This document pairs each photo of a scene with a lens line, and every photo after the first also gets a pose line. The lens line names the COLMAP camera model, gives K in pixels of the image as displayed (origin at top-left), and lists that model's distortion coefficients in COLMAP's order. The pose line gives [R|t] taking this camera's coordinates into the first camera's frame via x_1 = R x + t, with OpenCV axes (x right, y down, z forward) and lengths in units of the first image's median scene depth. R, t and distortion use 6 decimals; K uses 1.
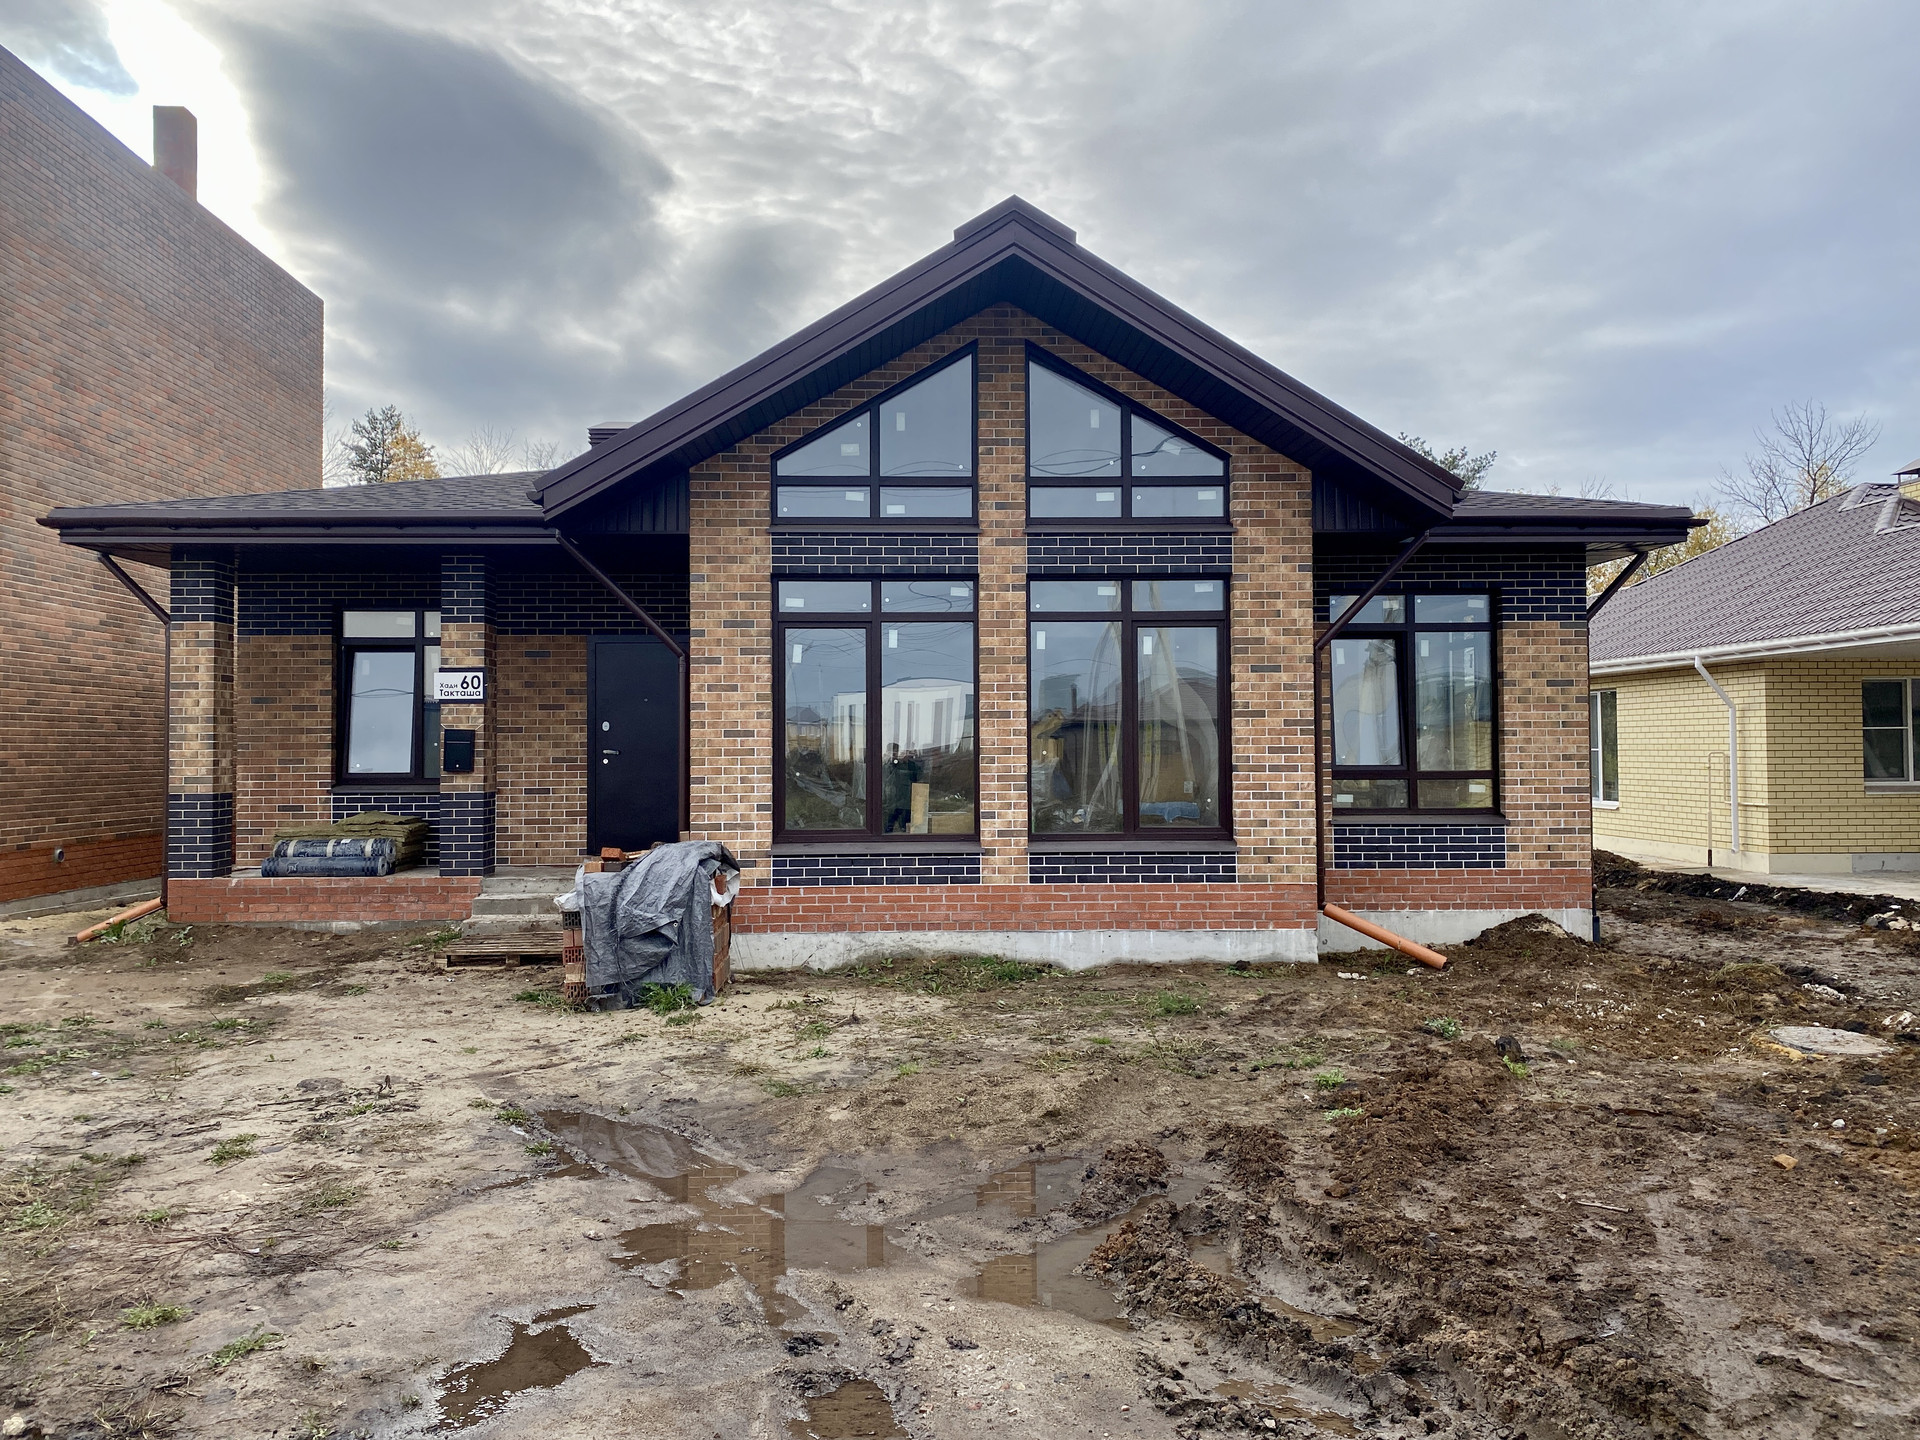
lens RADIAL K [[1517.1, 0, 941.6], [0, 1517.1, 714.9], [0, 0, 1]] dist [0.096877, -0.077419]
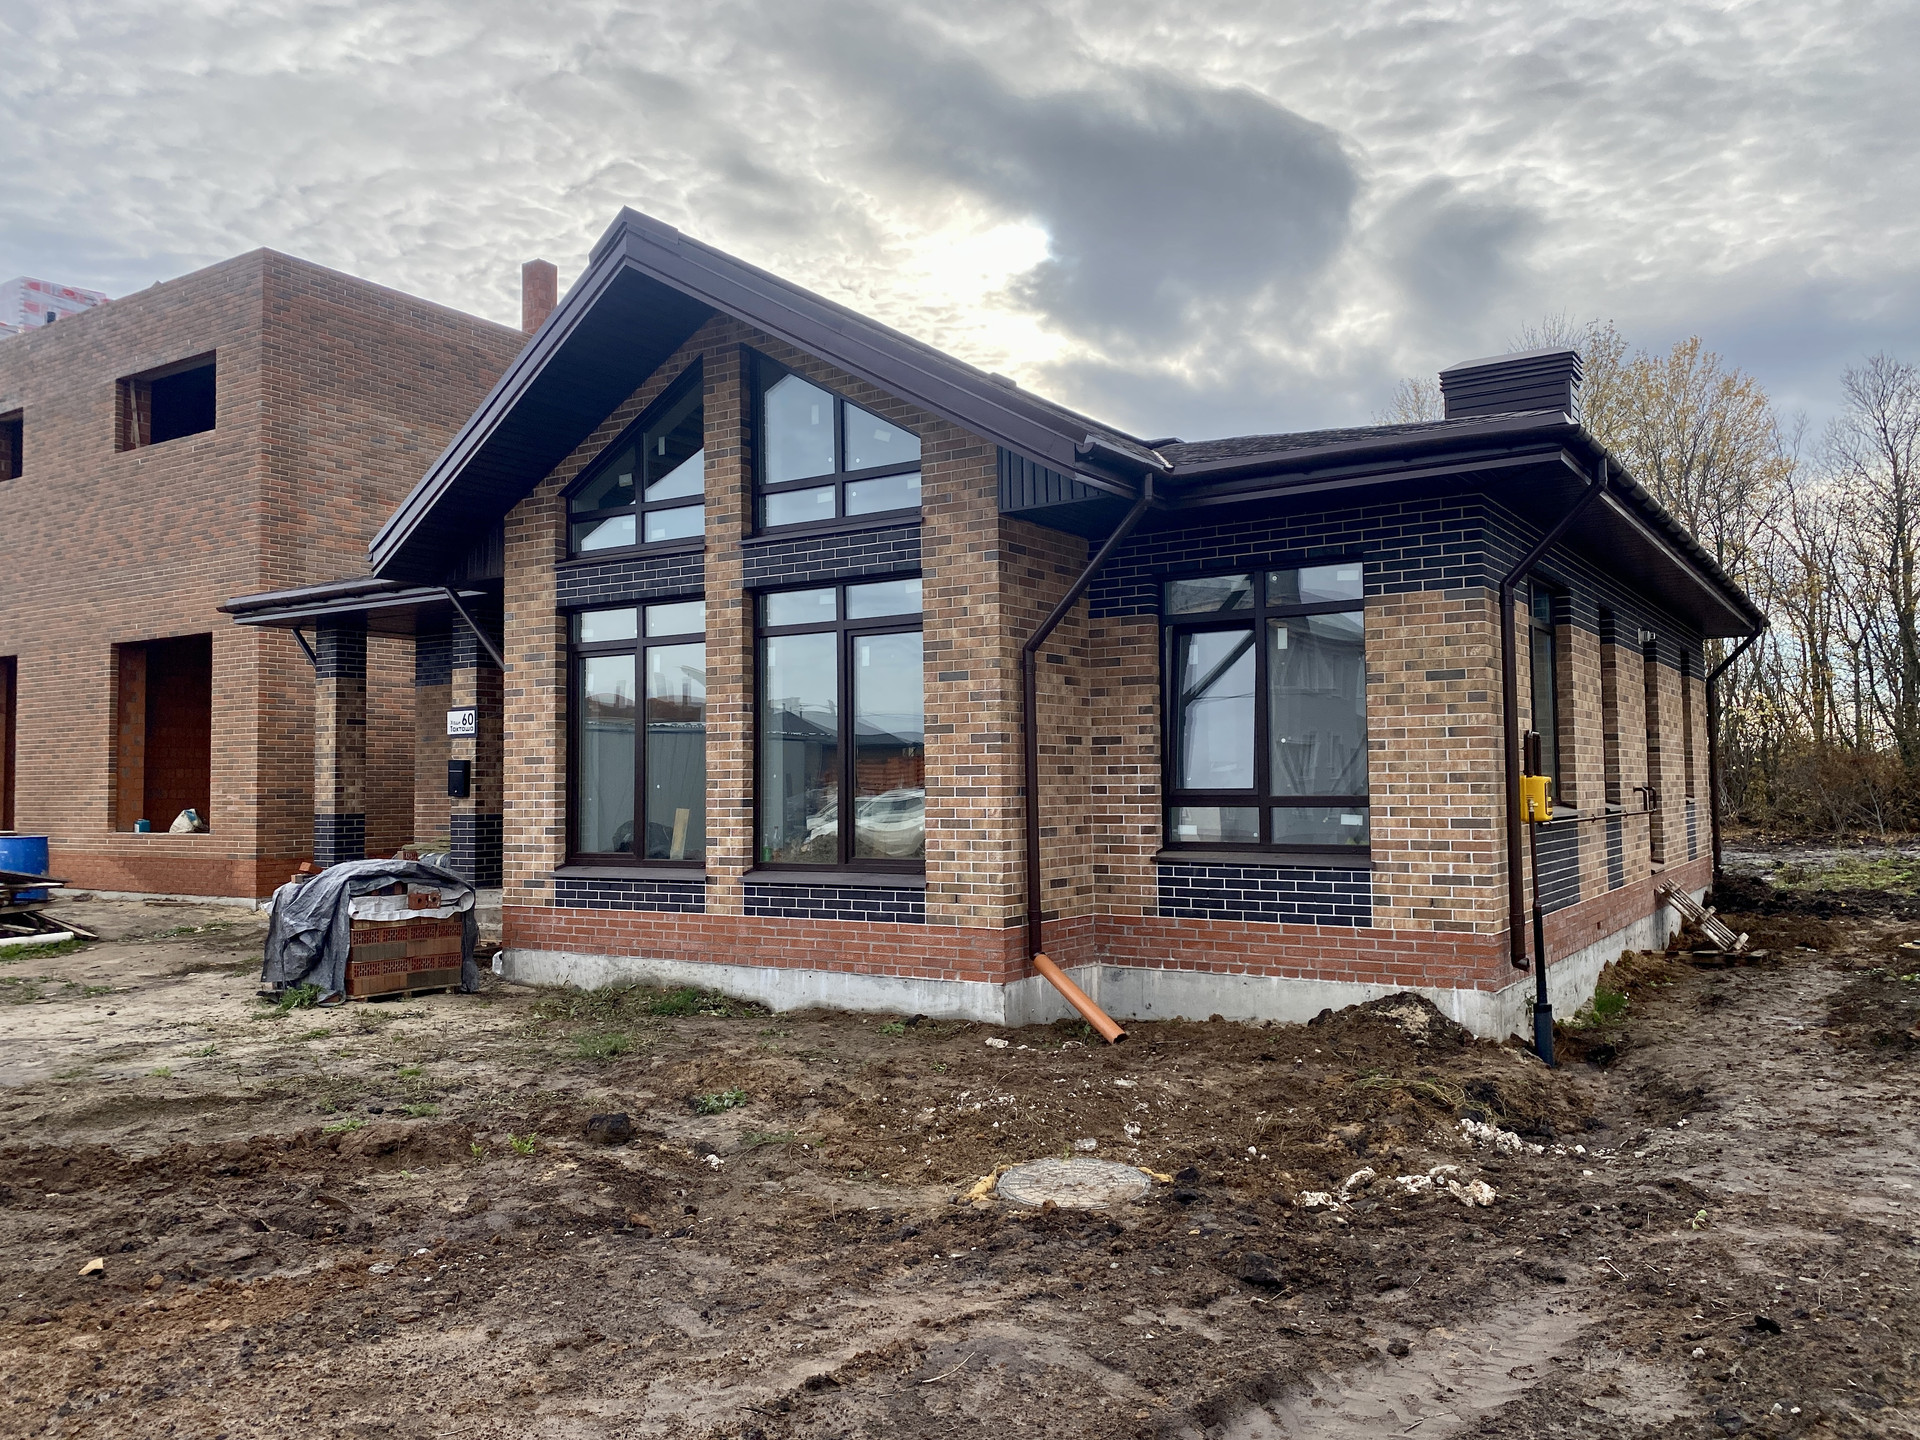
lens RADIAL K [[1517.1, 0, 899.5], [0, 1517.1, 710.2], [0, 0, 1]] dist [0.096877, -0.077419]
pose [[0.801492, -0.033711, -0.597055, 0.693424], [0.018892, 0.999339, -0.031064, 0.014819], [0.597708, 0.013618, 0.801599, 0.293532]]
